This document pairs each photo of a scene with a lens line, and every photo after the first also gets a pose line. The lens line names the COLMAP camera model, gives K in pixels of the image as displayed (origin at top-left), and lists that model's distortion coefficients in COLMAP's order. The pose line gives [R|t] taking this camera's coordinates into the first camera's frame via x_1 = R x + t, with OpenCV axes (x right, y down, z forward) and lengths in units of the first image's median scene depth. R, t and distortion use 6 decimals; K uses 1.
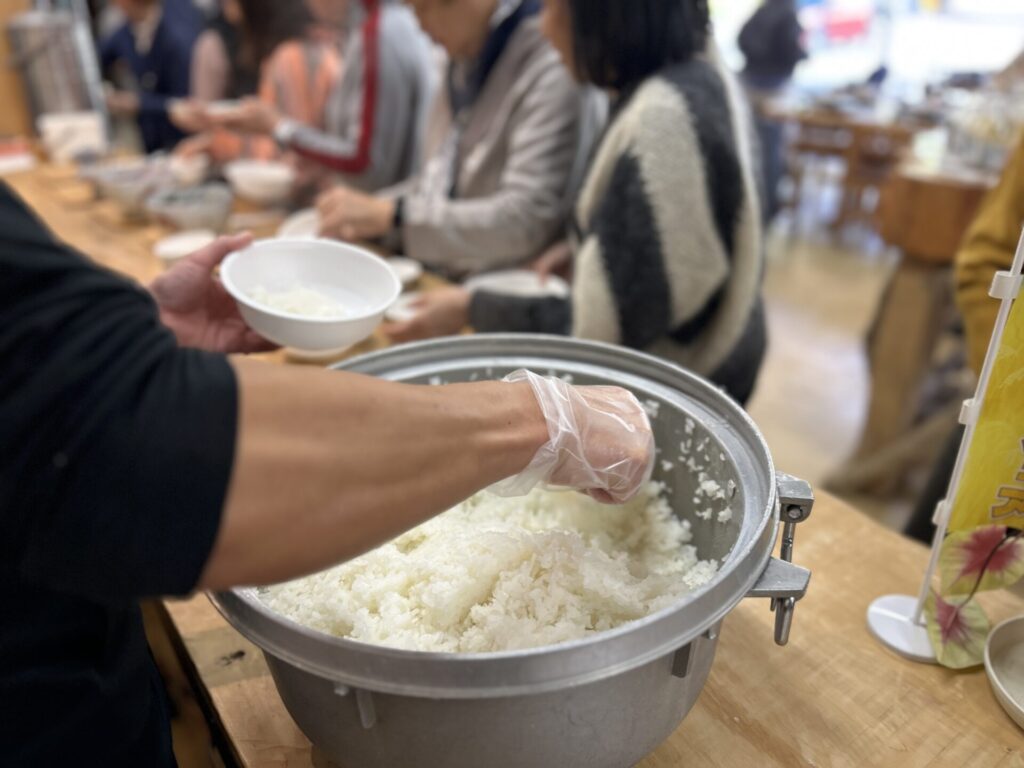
lens RADIAL K [[778.6, 0, 524.8], [0, 778.6, 428.4], [0, 0, 1]] dist [0.046534, -0.051660]
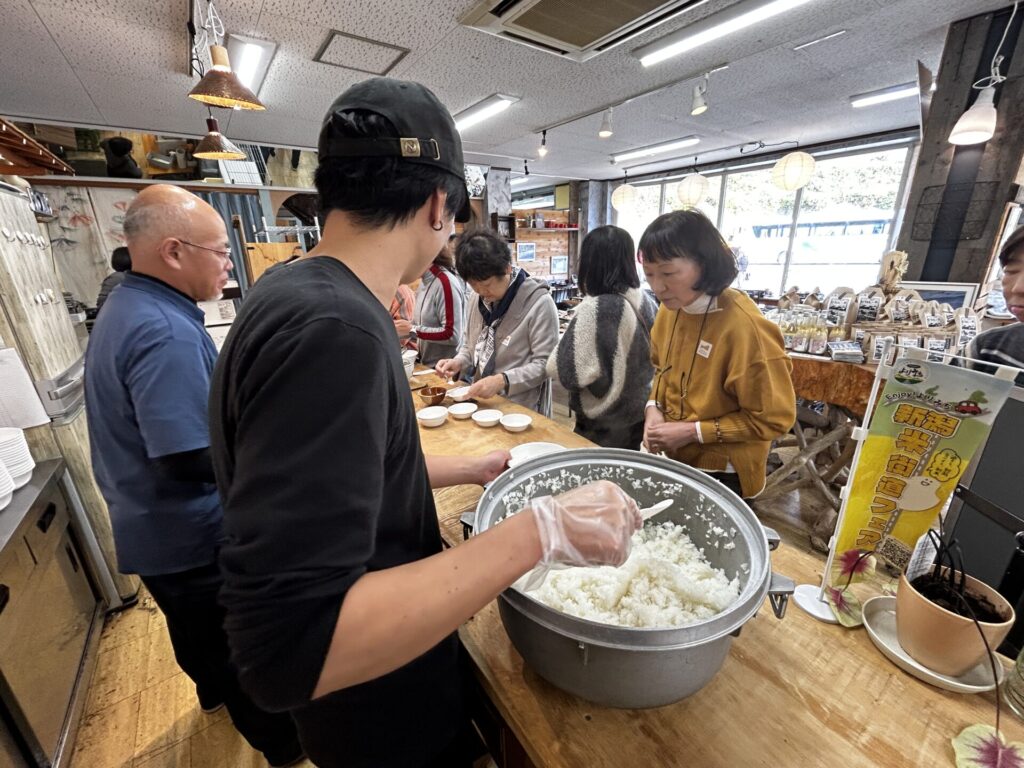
lens RADIAL K [[420.4, 0, 500.4], [0, 420.4, 393.1], [0, 0, 1]] dist [-0.006465, 0.001528]
pose [[0.999876, -0.002034, -0.015629, -0.298864], [-0.000690, 0.985039, -0.172333, -0.084716], [0.015746, 0.172322, 0.984915, -0.123865]]
